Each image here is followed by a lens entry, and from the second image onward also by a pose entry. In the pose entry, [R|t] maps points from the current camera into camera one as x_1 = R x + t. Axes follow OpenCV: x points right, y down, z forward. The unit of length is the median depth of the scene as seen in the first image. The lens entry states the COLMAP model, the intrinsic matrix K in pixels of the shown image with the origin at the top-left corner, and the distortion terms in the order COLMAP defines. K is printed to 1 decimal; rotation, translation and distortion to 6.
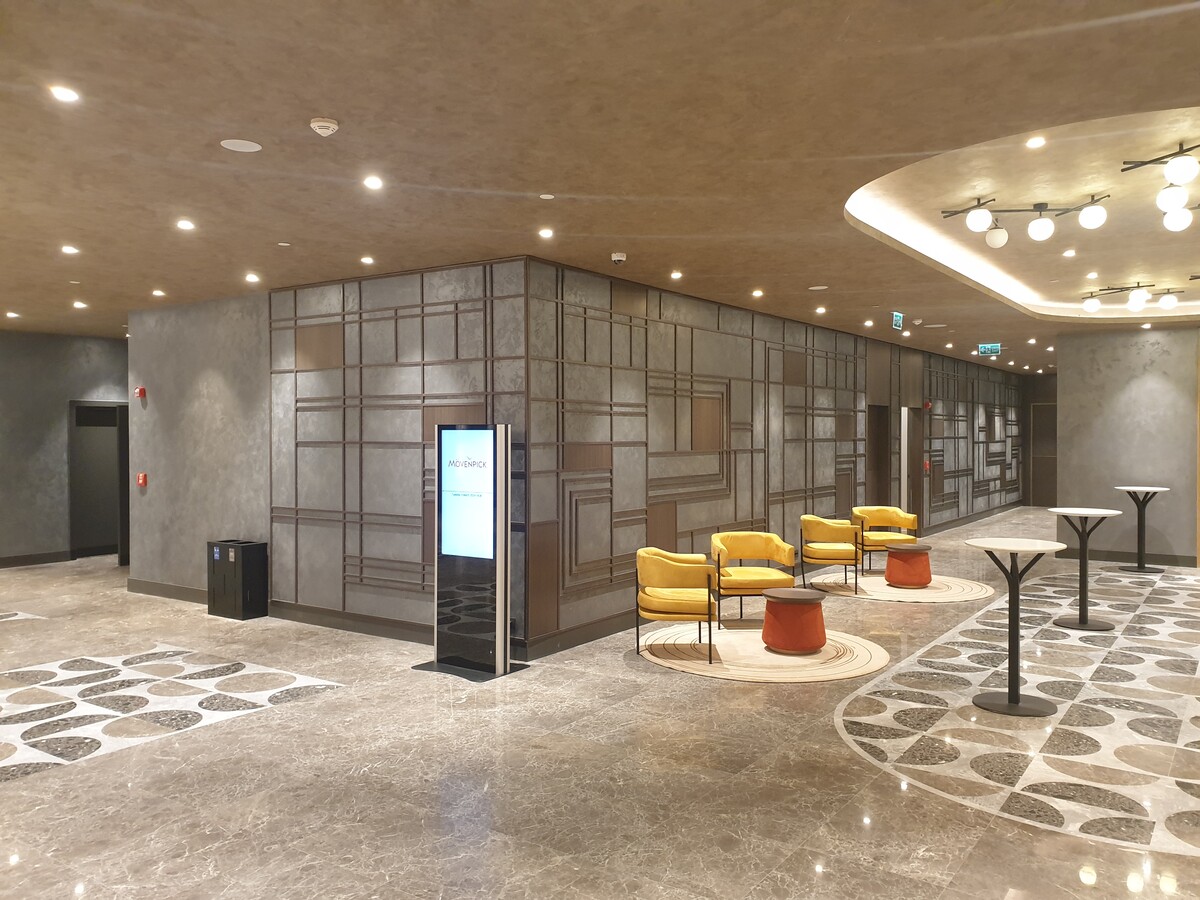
lens RADIAL K [[935.4, 0, 611.5], [0, 935.4, 447.7], [0, 0, 1]] dist [0.008583, 0.006718]
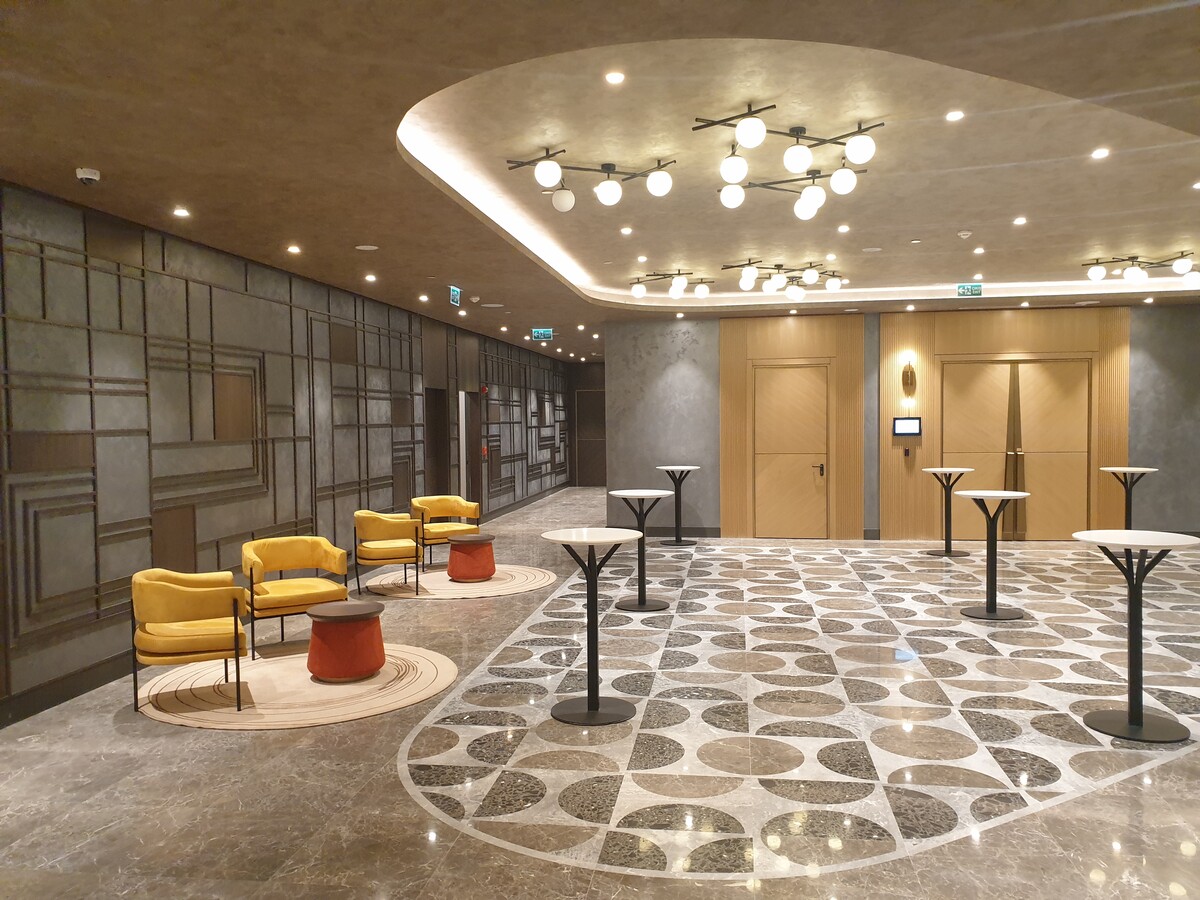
lens RADIAL K [[935.4, 0, 609.1], [0, 935.4, 450.7], [0, 0, 1]] dist [0.008583, 0.006718]
pose [[0.894057, -0.024187, 0.447299, 0.034966], [0.016897, 0.999652, 0.020282, 0.002094], [-0.447634, -0.010576, 0.894154, 0.152012]]
